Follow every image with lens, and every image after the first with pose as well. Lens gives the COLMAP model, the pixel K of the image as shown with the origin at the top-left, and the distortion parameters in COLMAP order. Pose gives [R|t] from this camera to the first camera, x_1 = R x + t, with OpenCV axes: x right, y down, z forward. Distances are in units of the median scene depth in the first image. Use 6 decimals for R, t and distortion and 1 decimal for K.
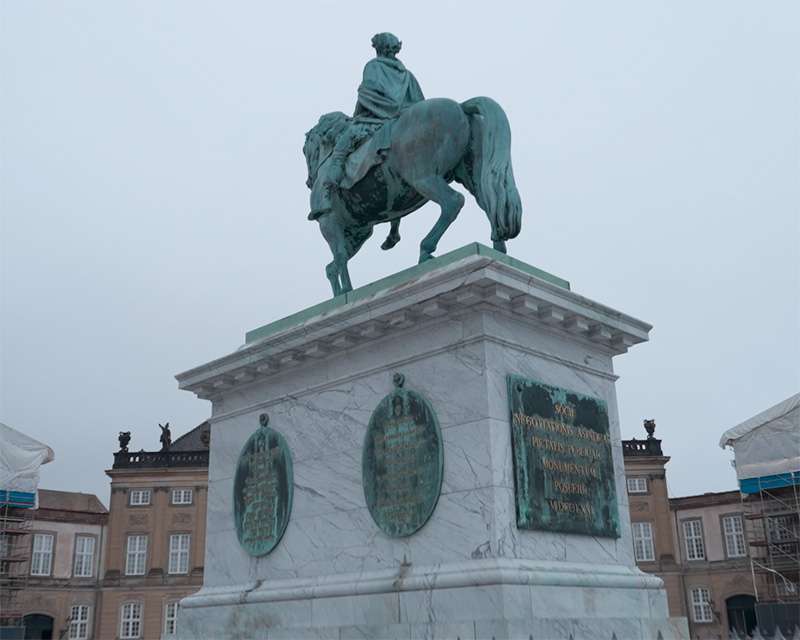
lens RADIAL K [[948.1, 0, 400.0], [0, 948.1, 320.0], [0, 0, 1]] dist [-0.321794, 0.747660]
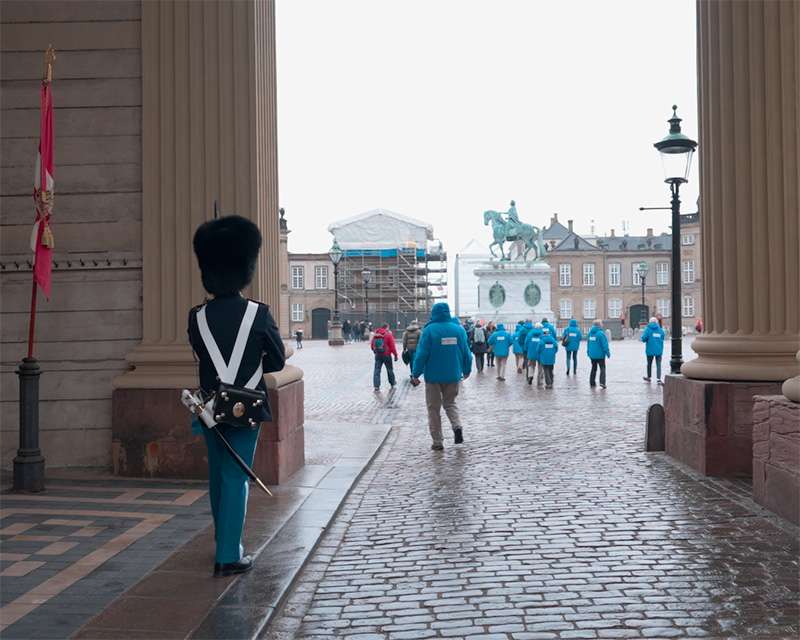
lens RADIAL K [[948.1, 0, 400.0], [0, 948.1, 320.0], [0, 0, 1]] dist [-0.321794, 0.747660]
pose [[0.744013, 0.020608, 0.667848, -0.827162], [-0.226715, 0.948014, 0.223317, -0.153241], [-0.628527, -0.317562, 0.710006, -0.512110]]
